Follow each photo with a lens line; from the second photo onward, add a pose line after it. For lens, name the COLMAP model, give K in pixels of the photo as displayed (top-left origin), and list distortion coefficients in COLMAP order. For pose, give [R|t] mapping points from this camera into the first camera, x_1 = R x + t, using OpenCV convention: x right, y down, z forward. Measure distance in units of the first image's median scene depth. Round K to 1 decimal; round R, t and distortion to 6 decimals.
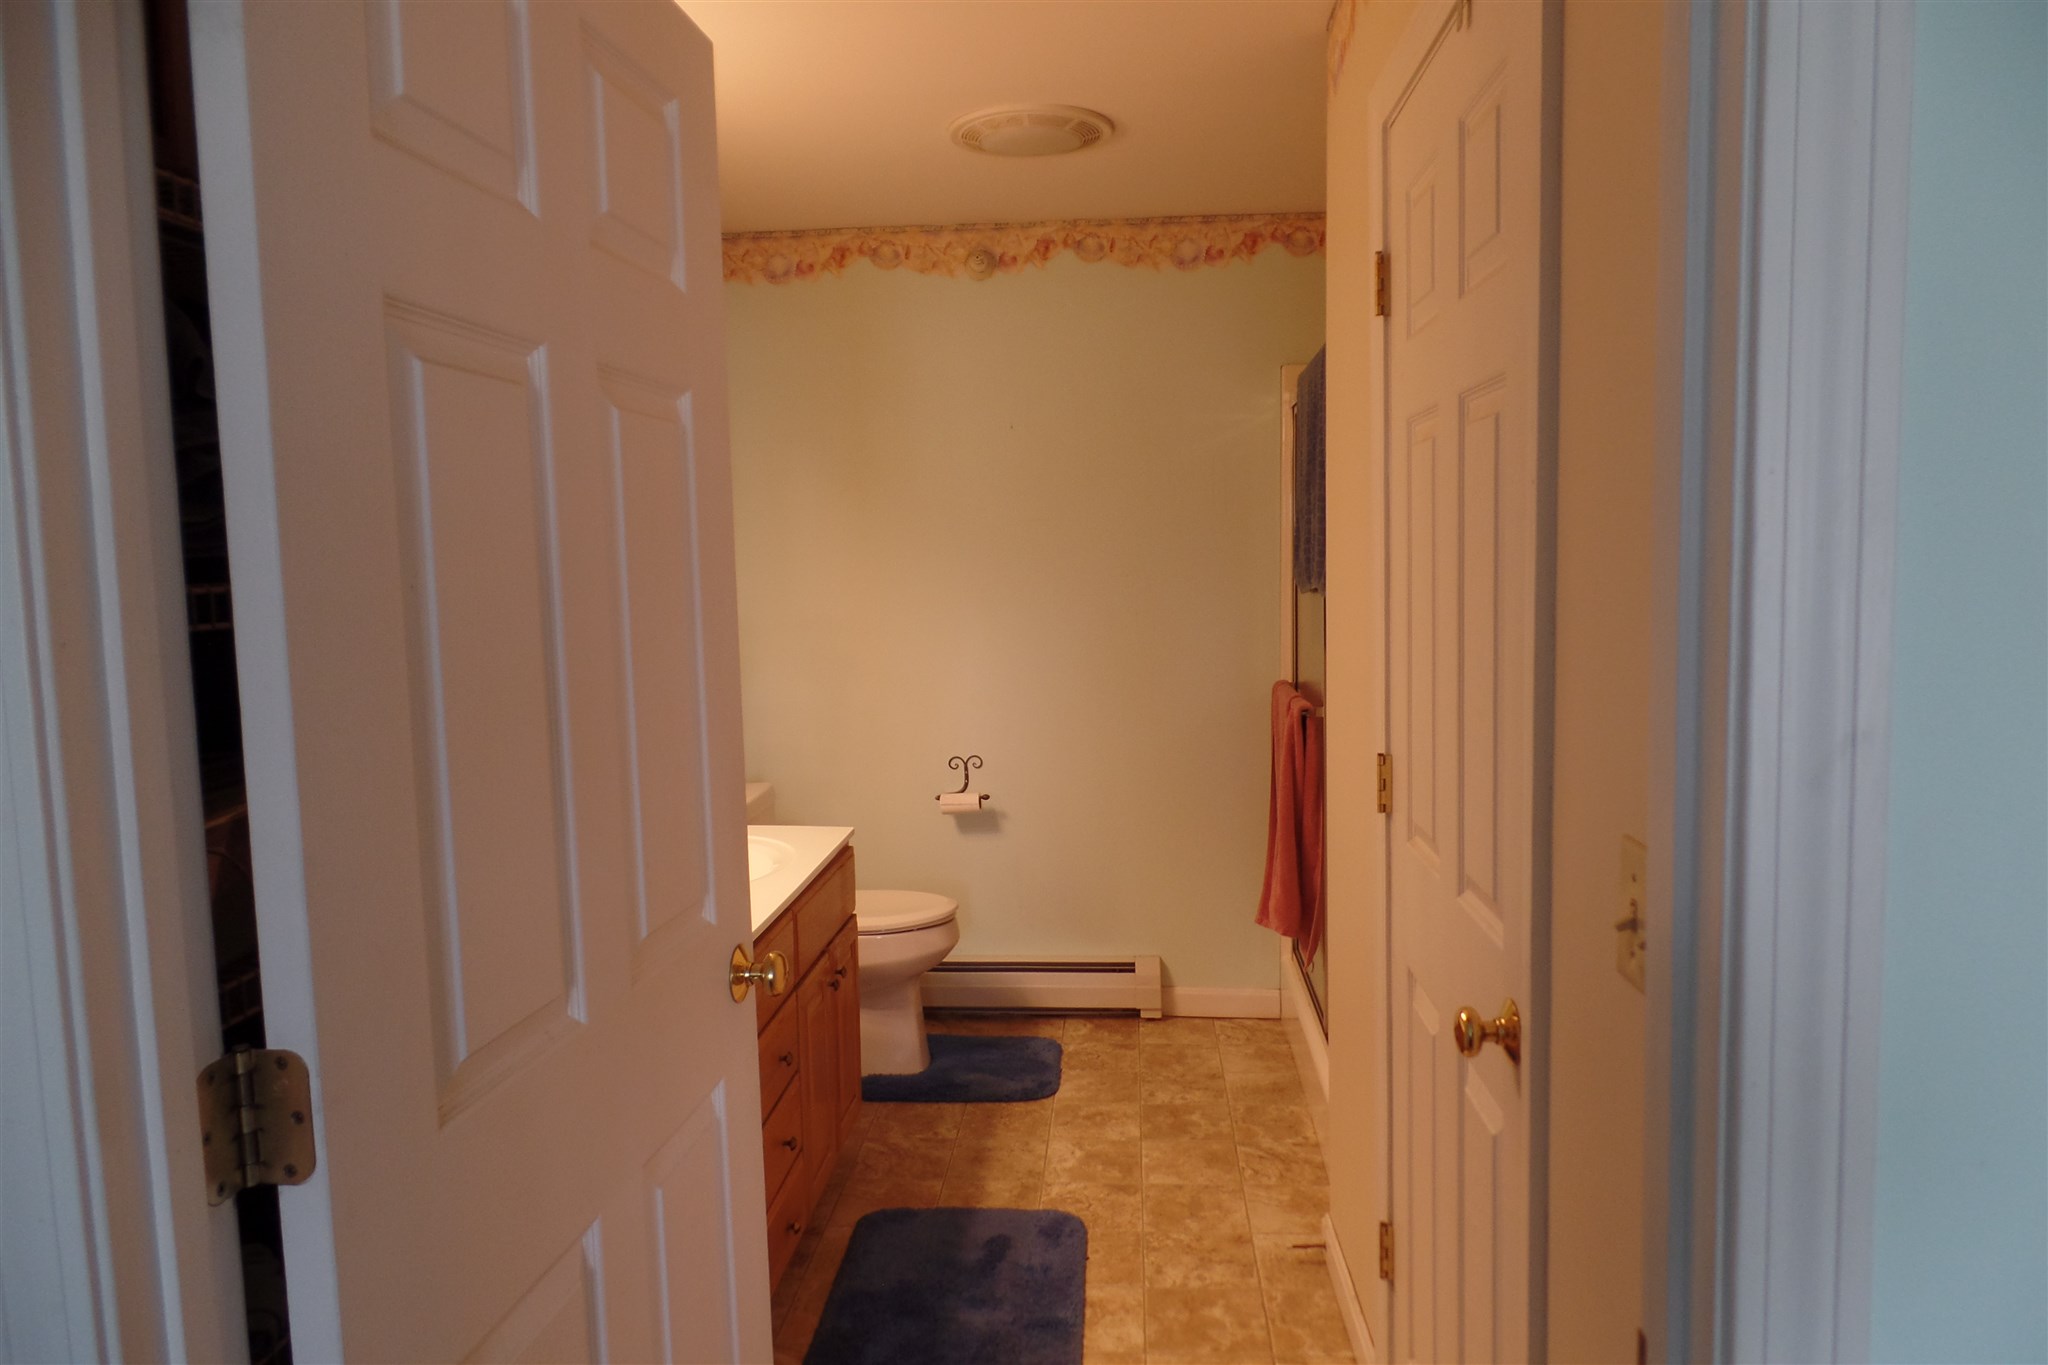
lens RADIAL K [[1405.2, 0, 1024.3], [0, 1405.2, 685.6], [0, 0, 1]] dist [-0.001233, -0.010502]
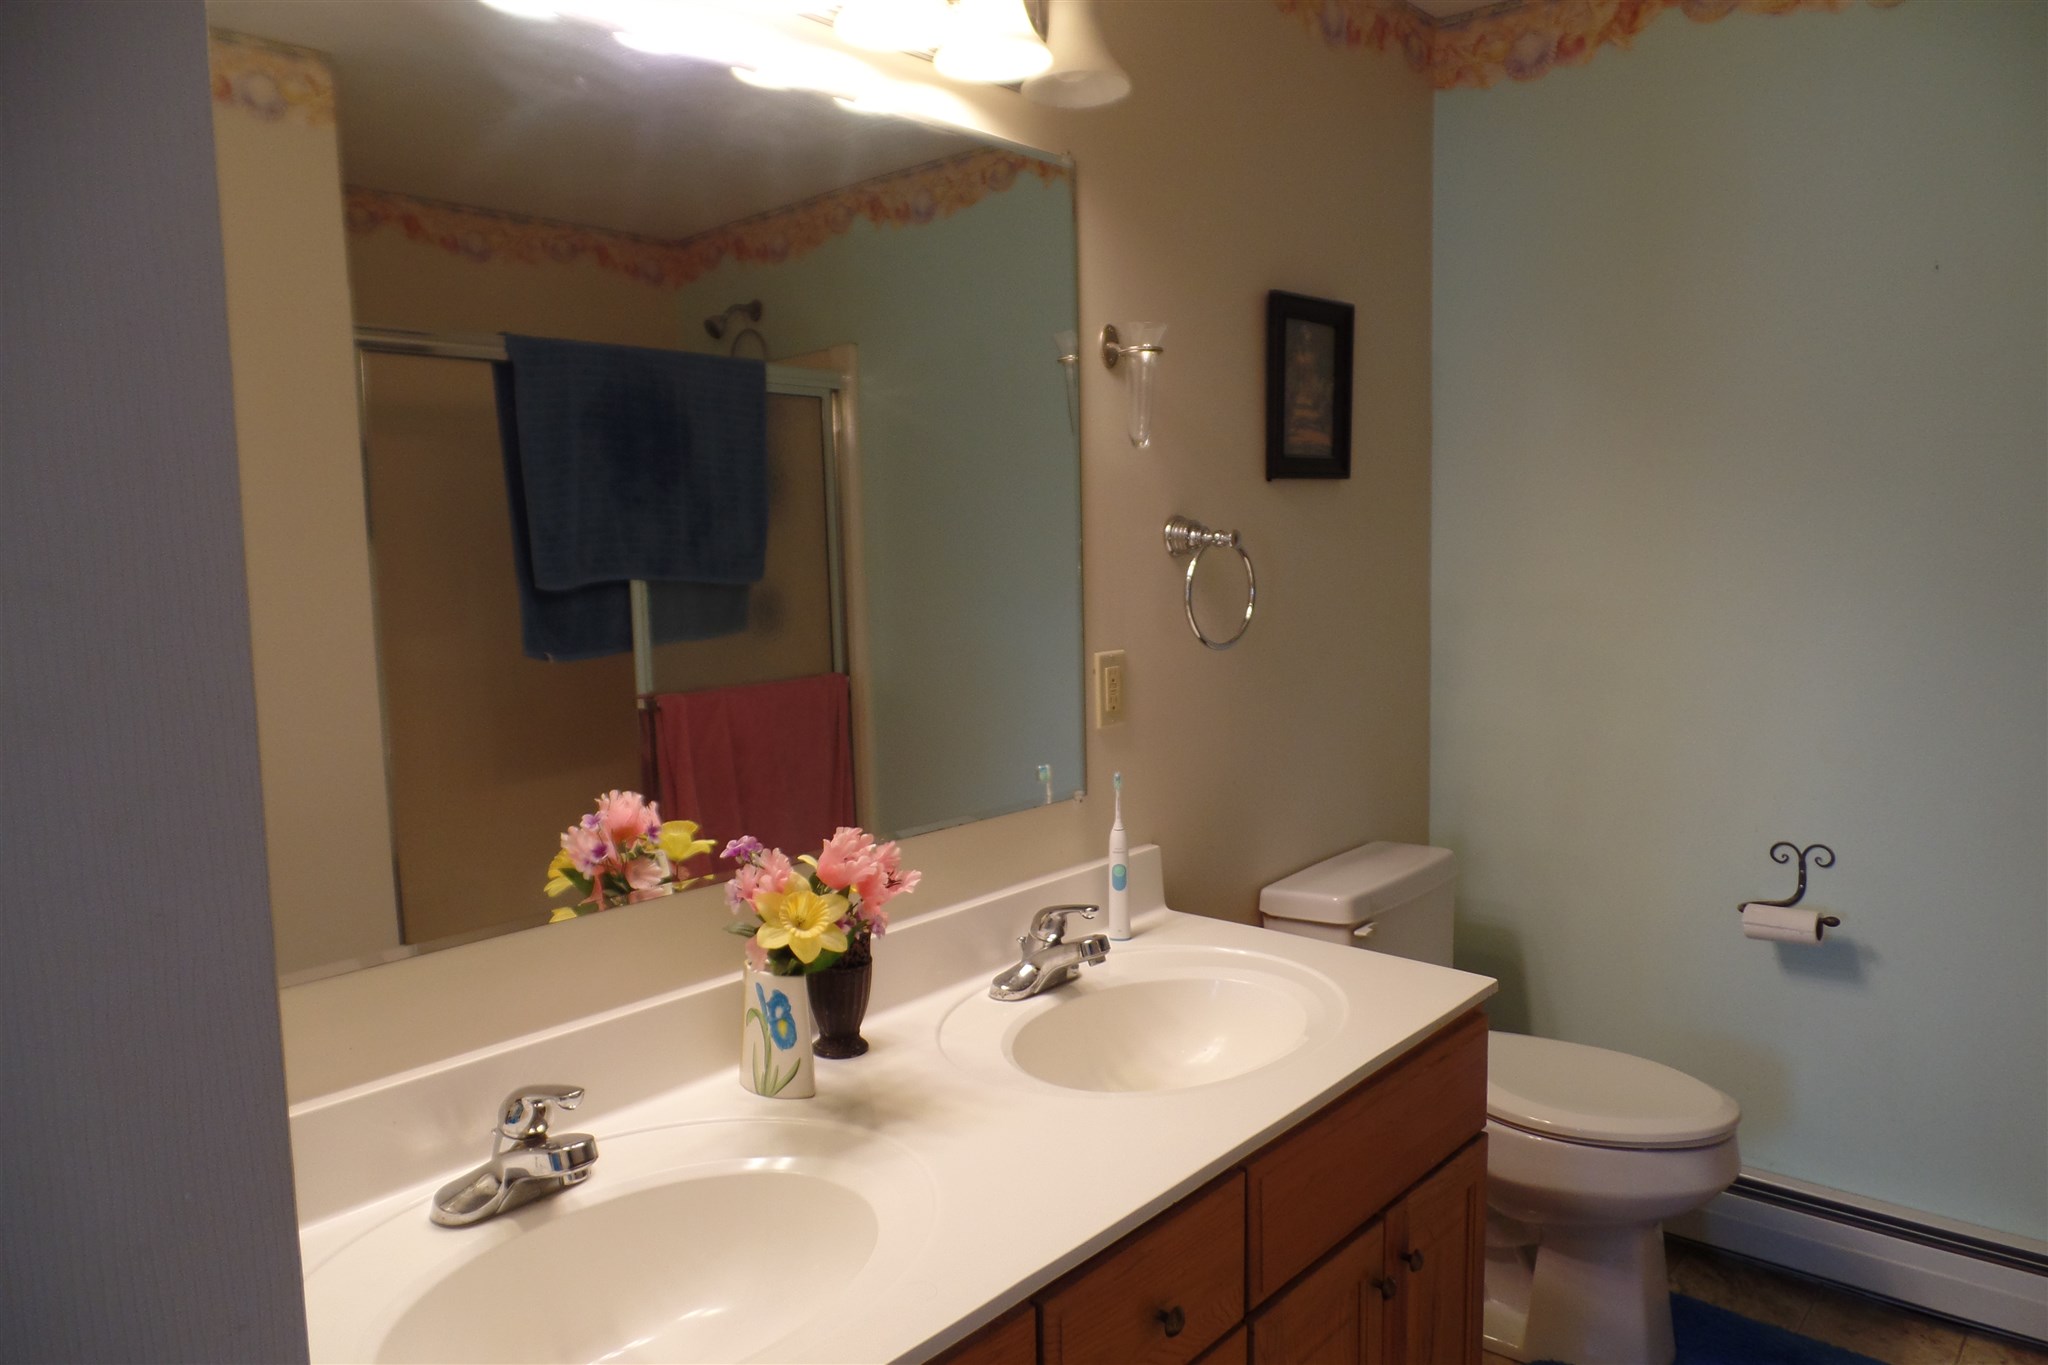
lens RADIAL K [[1405.2, 0, 1023.8], [0, 1405.2, 683.0], [0, 0, 1]] dist [-0.001233, -0.010502]
pose [[0.806274, 0.069678, -0.587424, 0.036231], [-0.058695, 0.997561, 0.037765, -0.020337], [0.588623, 0.004029, 0.808398, 0.344795]]
